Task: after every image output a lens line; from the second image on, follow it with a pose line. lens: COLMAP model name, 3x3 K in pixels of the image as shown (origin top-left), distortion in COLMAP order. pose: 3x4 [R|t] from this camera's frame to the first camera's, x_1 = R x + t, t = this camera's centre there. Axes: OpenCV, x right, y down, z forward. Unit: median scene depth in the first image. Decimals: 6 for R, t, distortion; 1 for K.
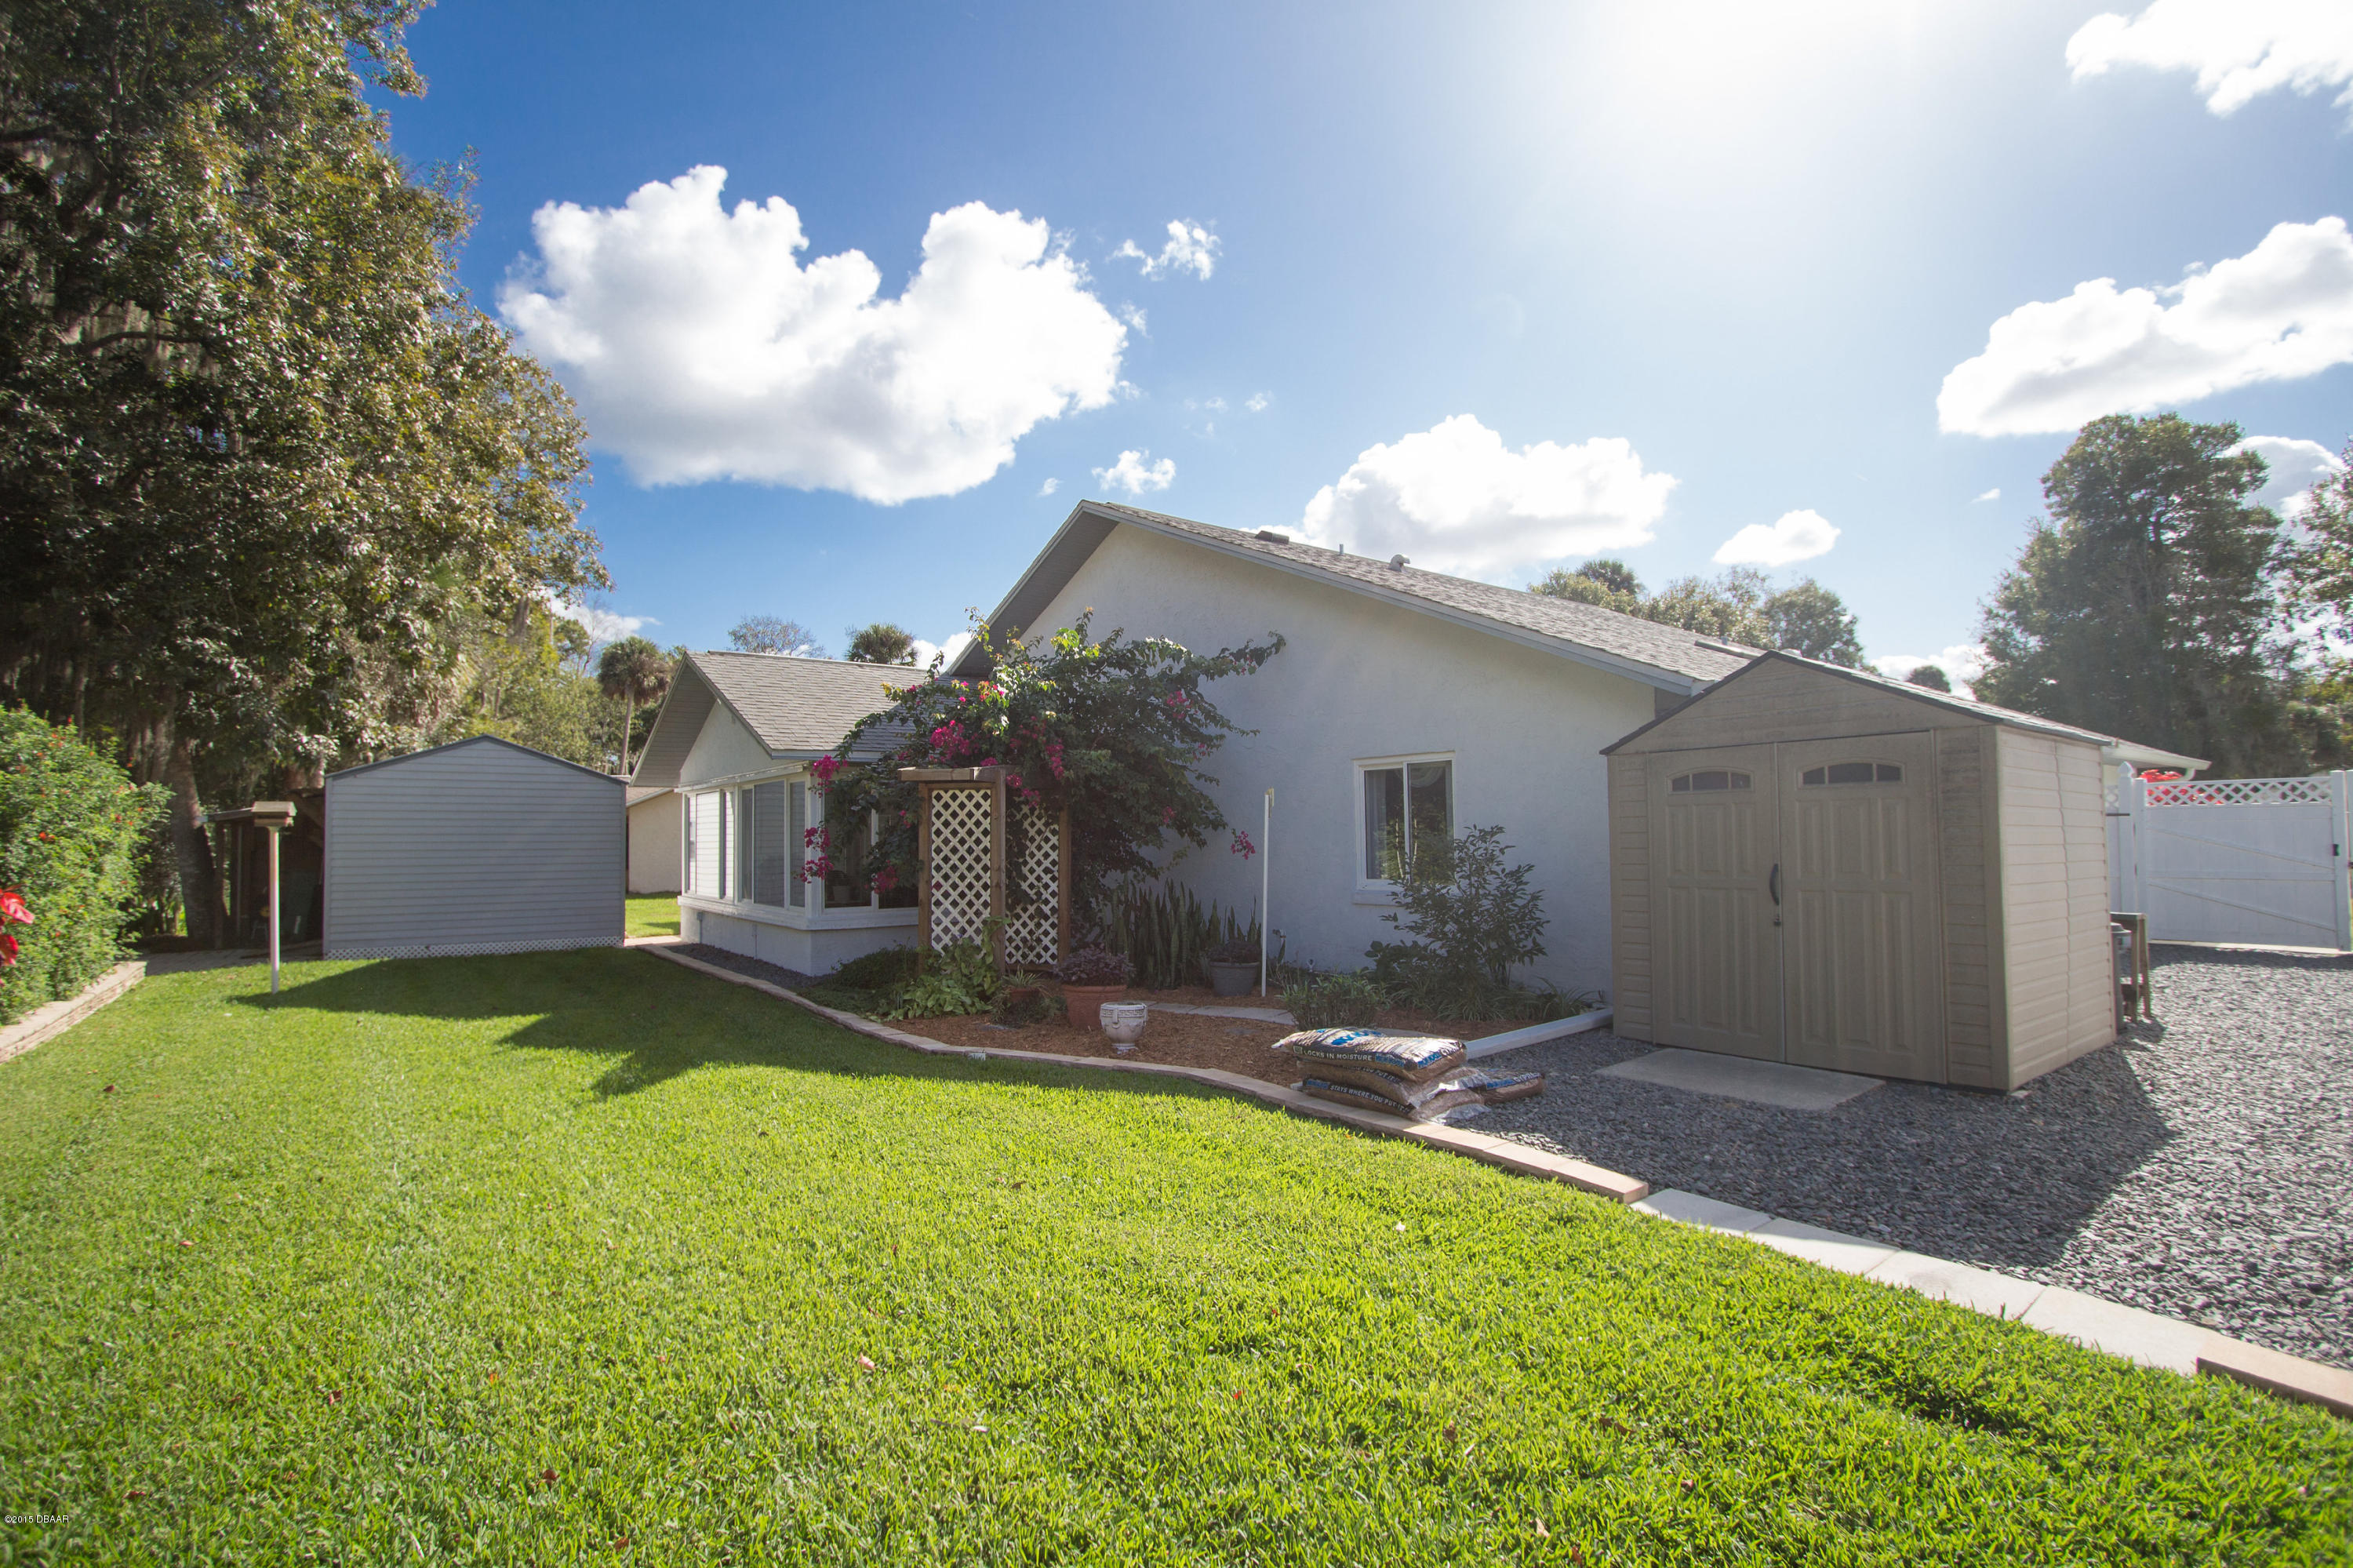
lens RADIAL K [[1085.8, 0, 1176.4], [0, 1085.8, 797.7], [0, 0, 1]] dist [-0.017939, 0.002100]
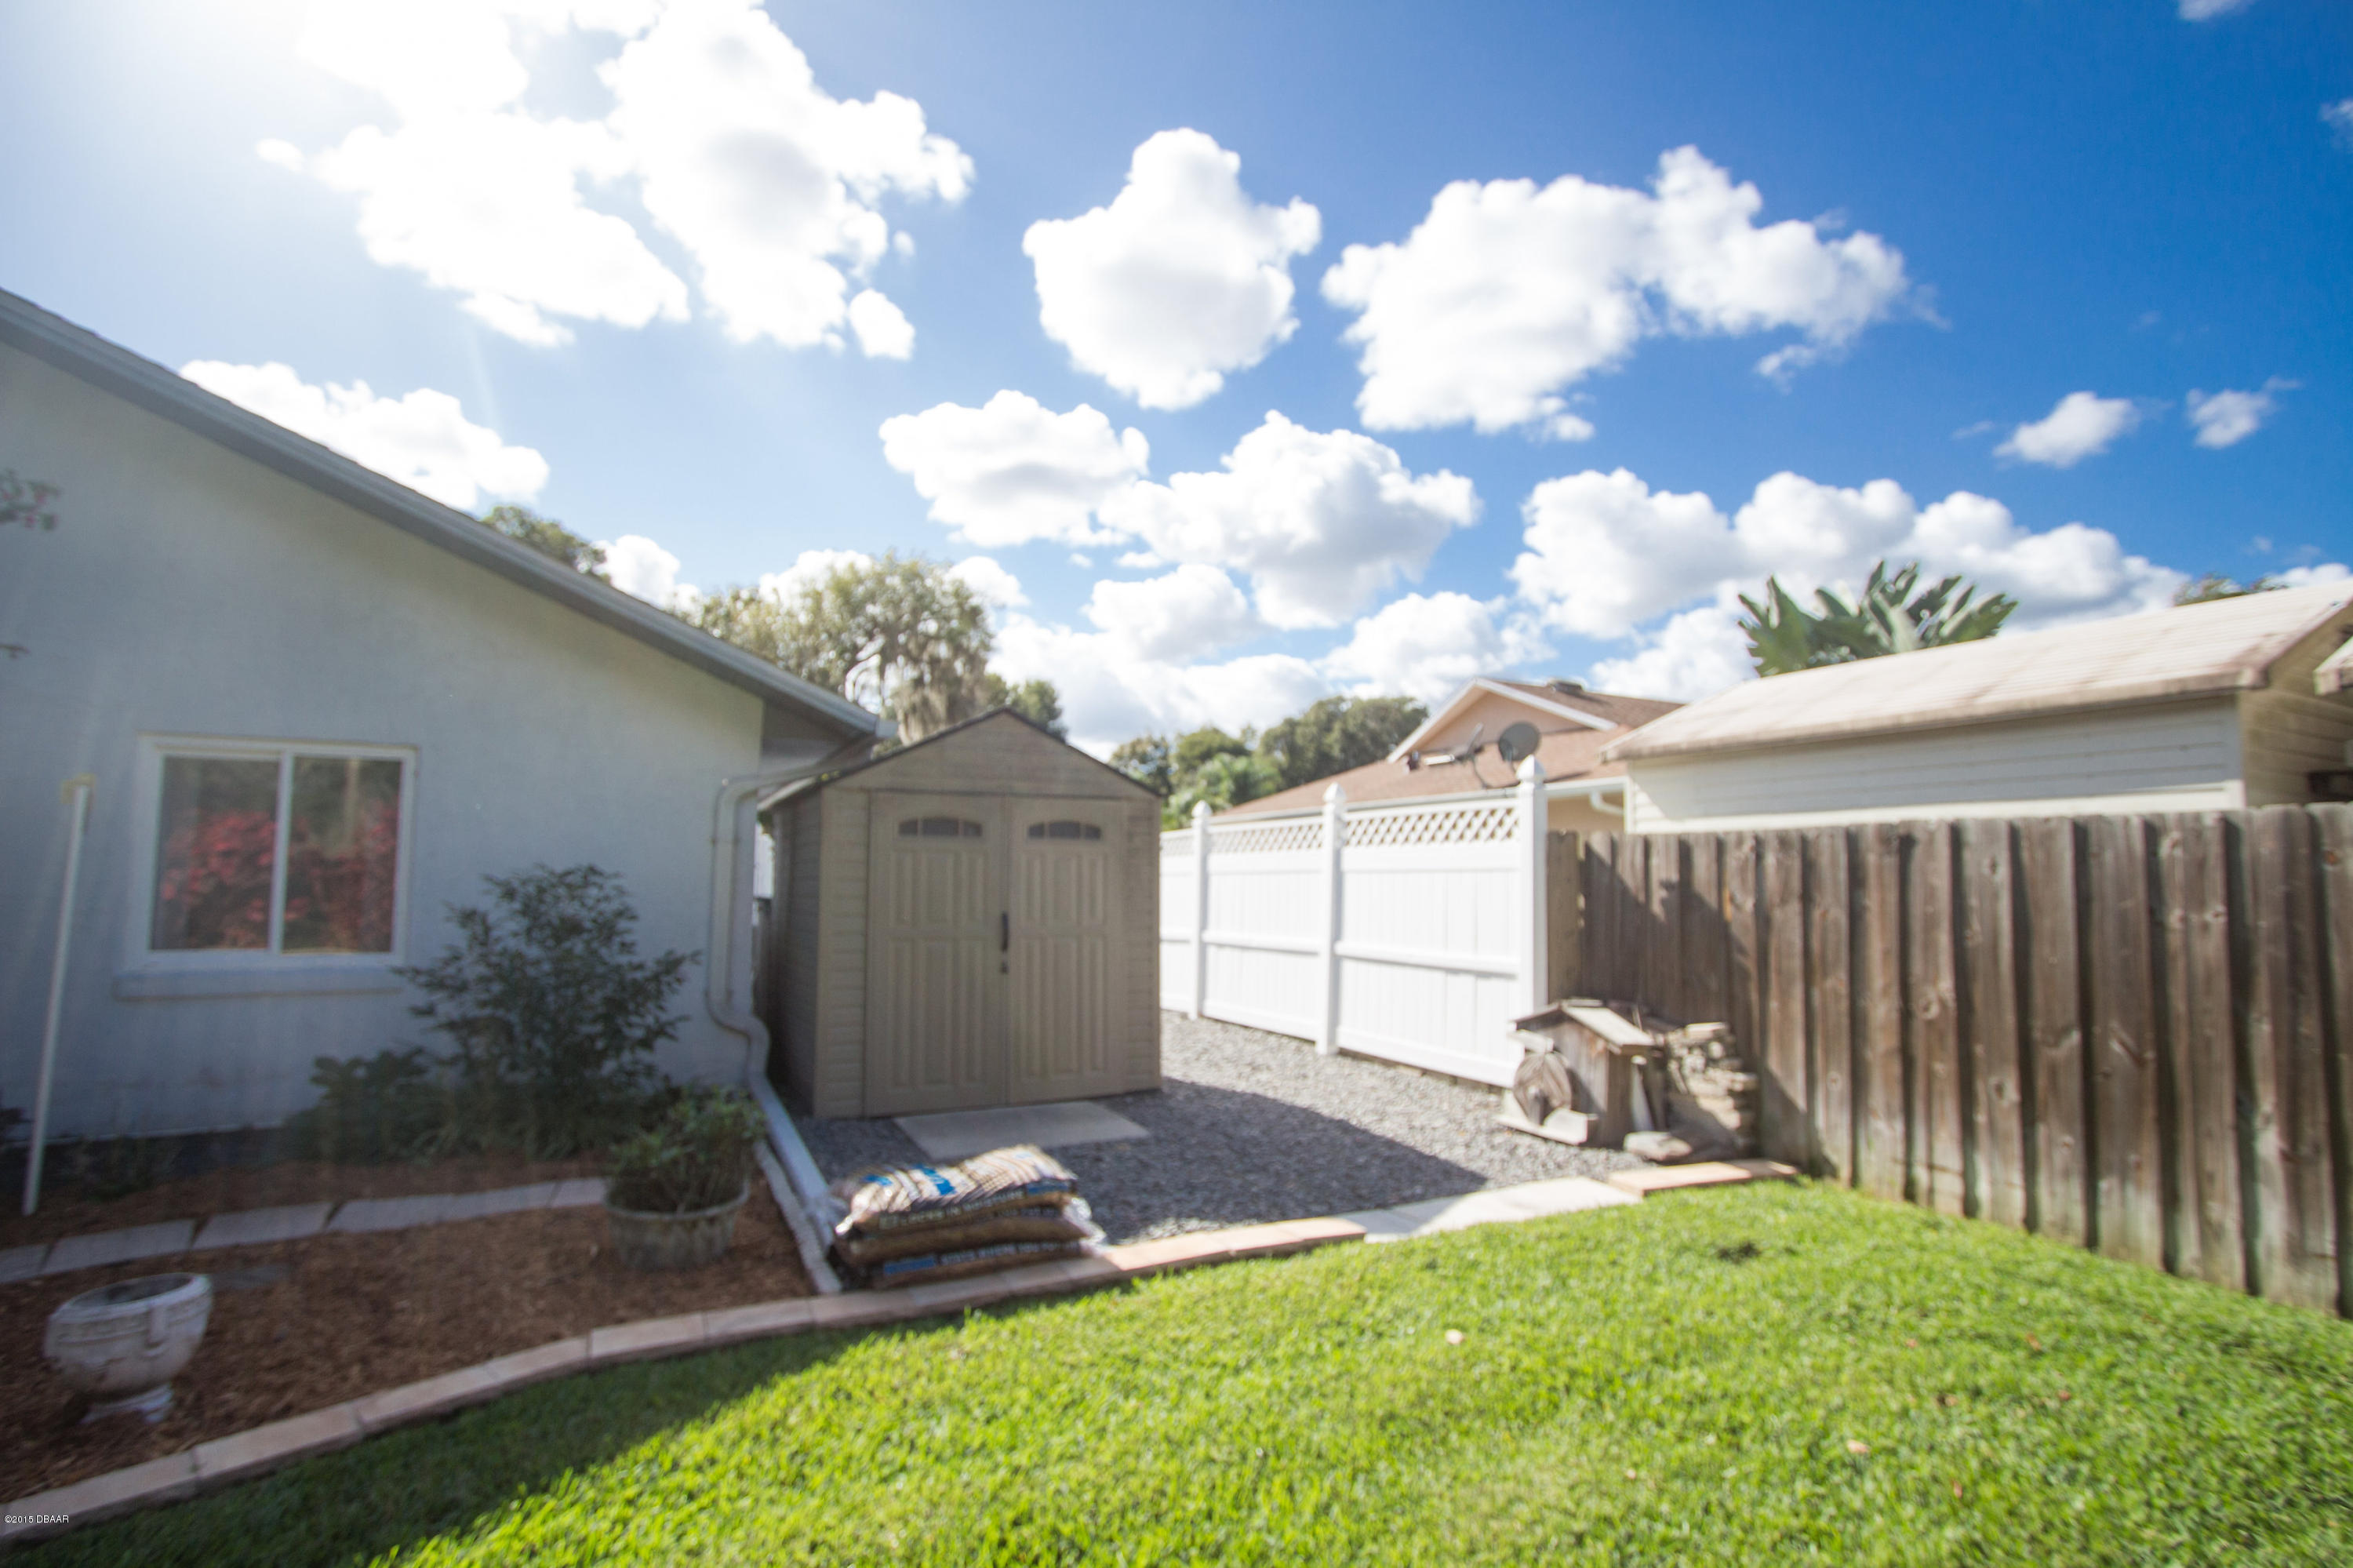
lens RADIAL K [[1085.8, 0, 1176.4], [0, 1085.8, 797.7], [0, 0, 1]] dist [-0.017939, 0.002100]
pose [[0.163592, 0.106795, 0.980731, -0.517842], [-0.033121, 0.994158, -0.102732, 0.063733], [-0.985972, -0.015677, 0.166173, 0.825705]]
